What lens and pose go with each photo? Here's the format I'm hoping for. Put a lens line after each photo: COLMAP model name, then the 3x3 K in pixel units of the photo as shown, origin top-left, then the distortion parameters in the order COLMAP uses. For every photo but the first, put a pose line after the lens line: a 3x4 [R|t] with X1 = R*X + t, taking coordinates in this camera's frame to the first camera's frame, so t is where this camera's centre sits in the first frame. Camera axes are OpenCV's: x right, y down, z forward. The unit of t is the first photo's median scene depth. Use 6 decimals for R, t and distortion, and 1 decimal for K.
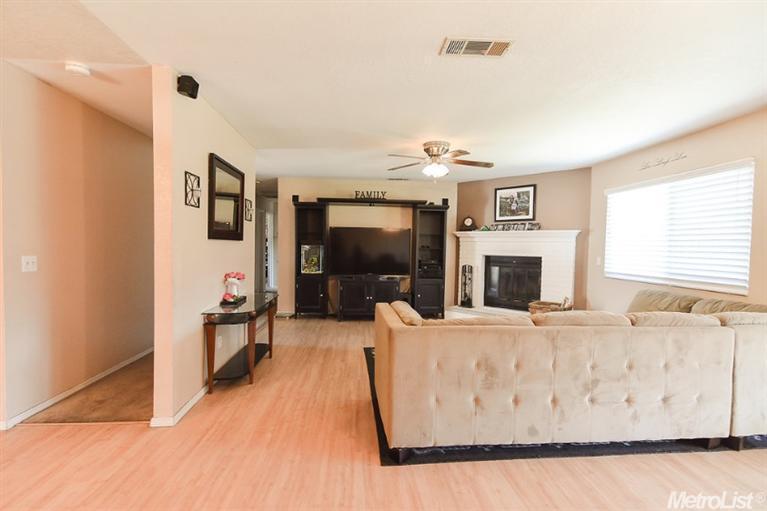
lens RADIAL K [[362.0, 0, 380.0], [0, 362.0, 260.8], [0, 0, 1]] dist [0.022509, -0.005220]
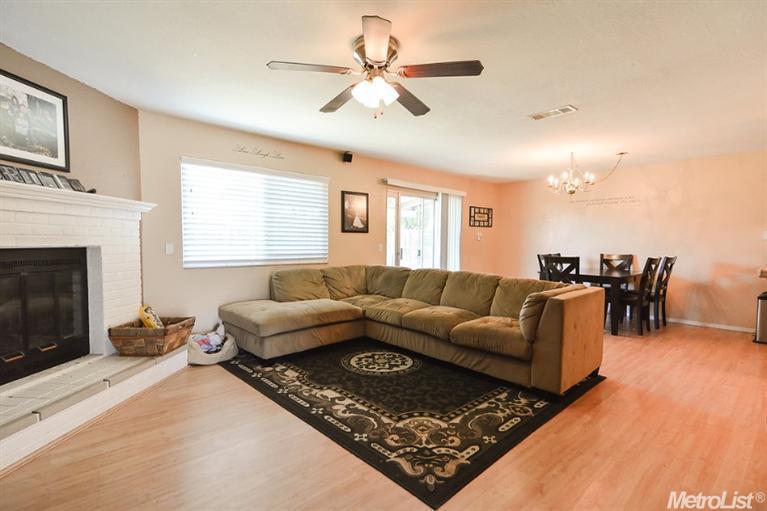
lens RADIAL K [[362.0, 0, 378.4], [0, 362.0, 260.4], [0, 0, 1]] dist [0.022509, -0.005220]
pose [[-0.607873, -0.062966, 0.791534, -0.259868], [0.014576, 0.995798, 0.090409, -0.037735], [-0.793901, 0.066495, -0.604401, 1.146771]]
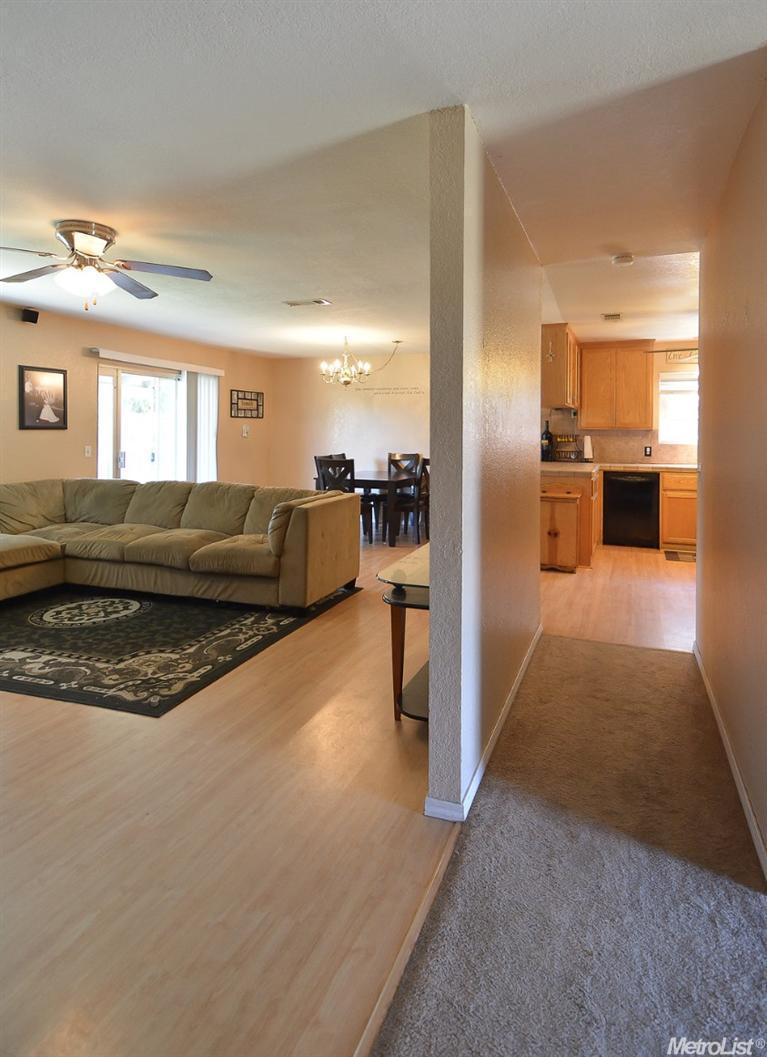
lens RADIAL K [[602.3, 0, 414.0], [0, 602.3, 432.5], [0, 0, 1]] dist [0.019843, -0.004273]
pose [[-0.917579, -0.022609, 0.396911, -0.485292], [-0.004693, 0.998928, 0.046051, -0.075989], [-0.397527, 0.040392, -0.916701, 1.337448]]
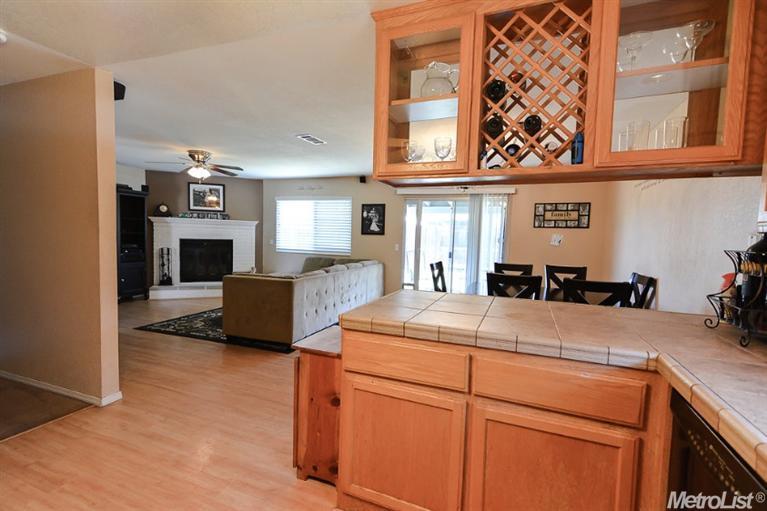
lens RADIAL K [[362.0, 0, 380.3], [0, 362.0, 259.5], [0, 0, 1]] dist [0.022509, -0.005220]
pose [[0.434560, -0.065768, 0.898239, -0.622228], [0.016003, 0.997737, 0.065311, -0.019030], [-0.900501, -0.014007, 0.434629, -0.104126]]
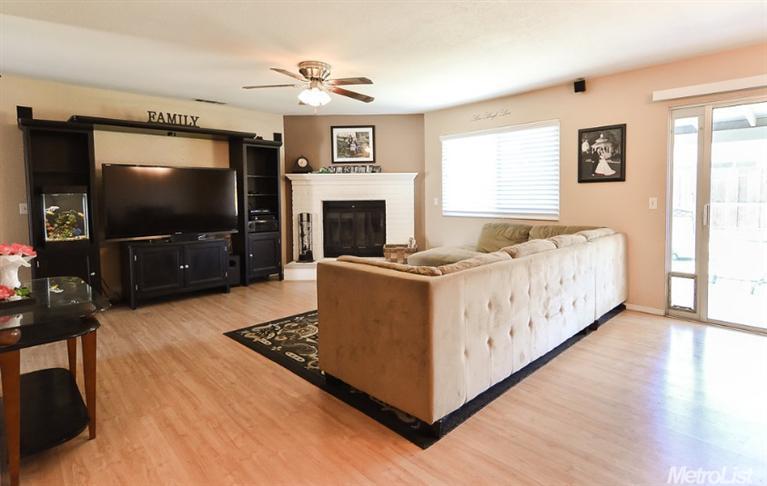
lens RADIAL K [[407.3, 0, 412.0], [0, 407.3, 214.2], [0, 0, 1]] dist [0.026666, -0.004900]
pose [[0.757268, -0.055929, 0.650705, -0.254125], [0.049773, 0.998371, 0.027887, 0.000977], [-0.651205, 0.011270, 0.758818, 0.130320]]
